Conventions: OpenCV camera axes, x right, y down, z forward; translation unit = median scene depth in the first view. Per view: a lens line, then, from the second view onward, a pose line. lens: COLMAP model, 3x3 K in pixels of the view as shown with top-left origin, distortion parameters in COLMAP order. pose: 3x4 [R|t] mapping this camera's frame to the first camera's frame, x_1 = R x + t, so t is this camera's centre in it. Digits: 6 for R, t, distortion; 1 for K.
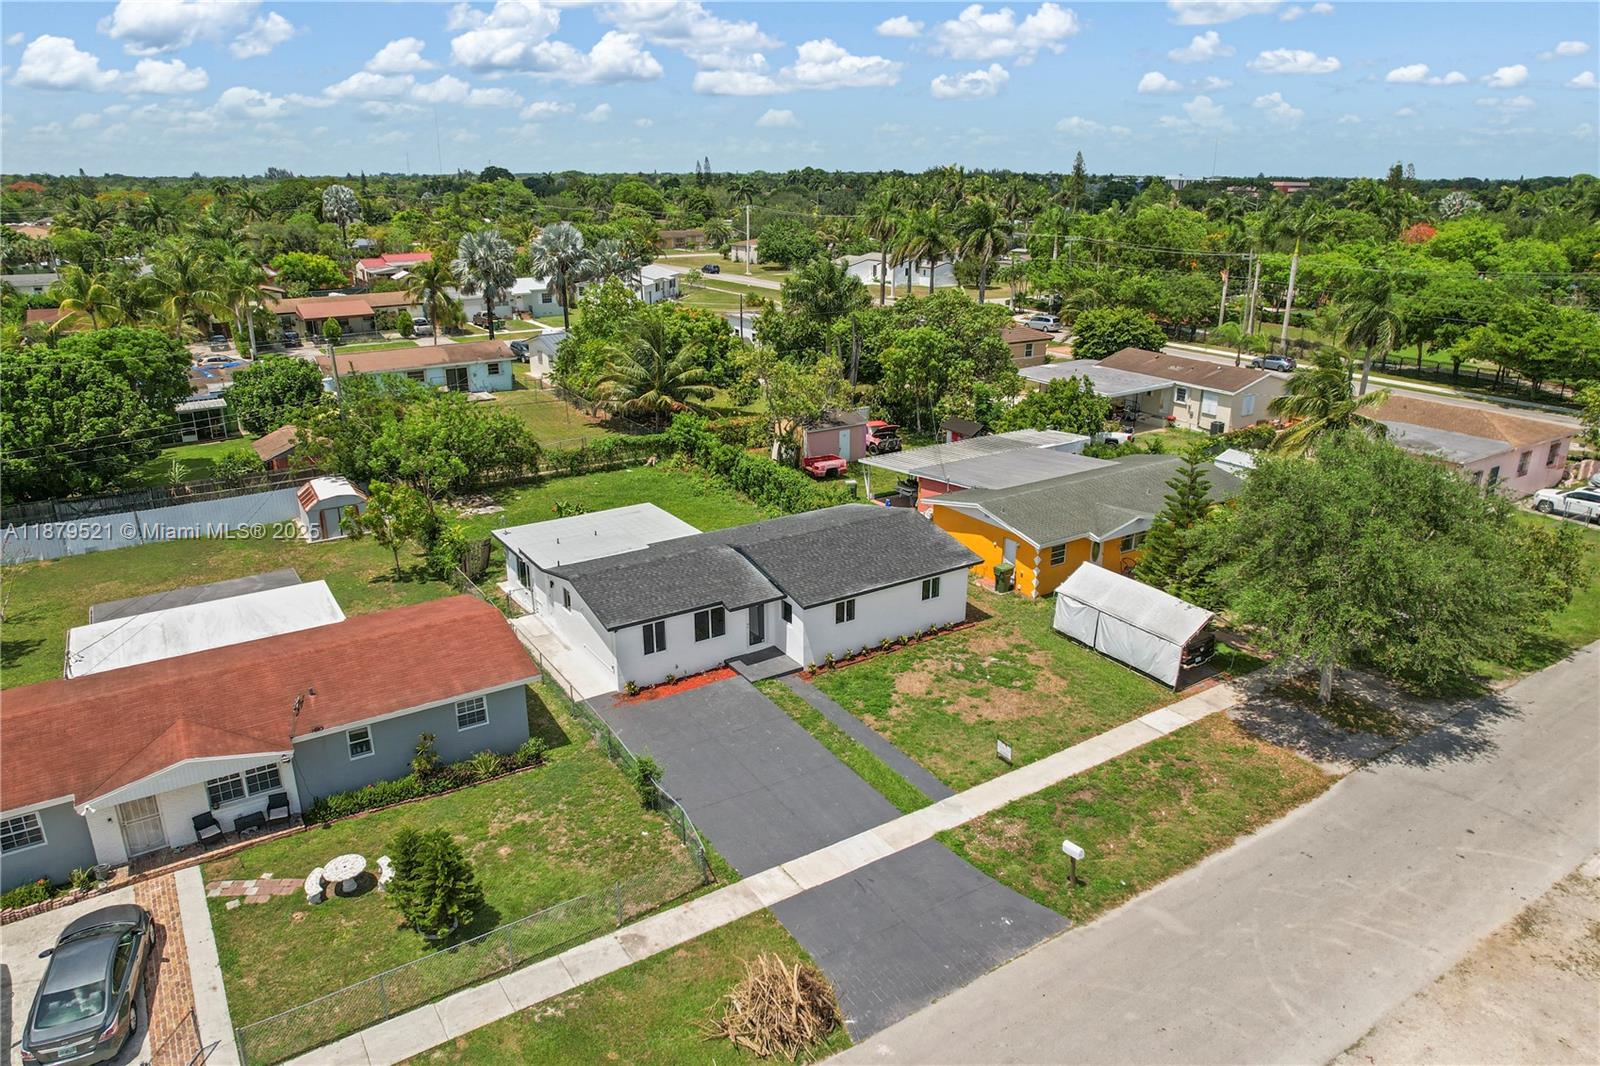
lens RADIAL K [[1054.6, 0, 809.6], [0, 1054.6, 524.3], [0, 0, 1]] dist [-0.077238, 0.072449]
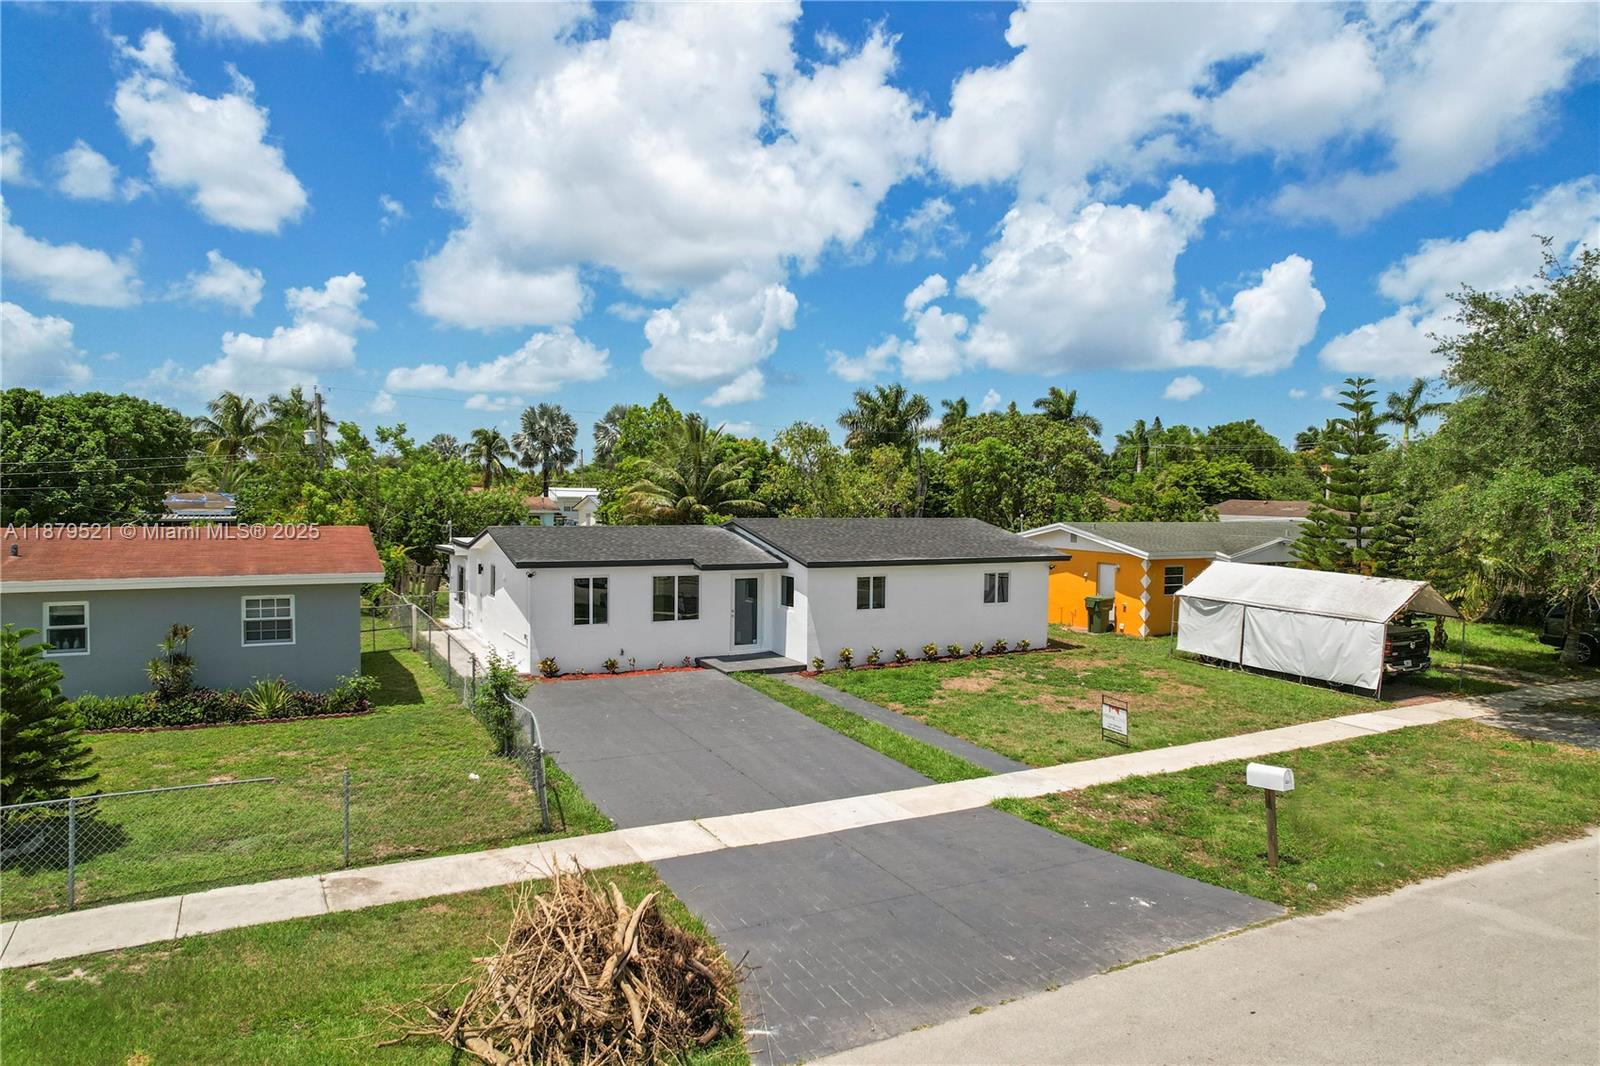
lens RADIAL K [[1021.6, 0, 807.5], [0, 1021.6, 529.9], [0, 0, 1]] dist [-0.072870, 0.067255]
pose [[0.995878, 0.012970, -0.089772, 0.055426], [-0.037874, 0.958775, -0.281632, 0.250215], [0.082419, 0.283871, 0.955314, 0.360717]]
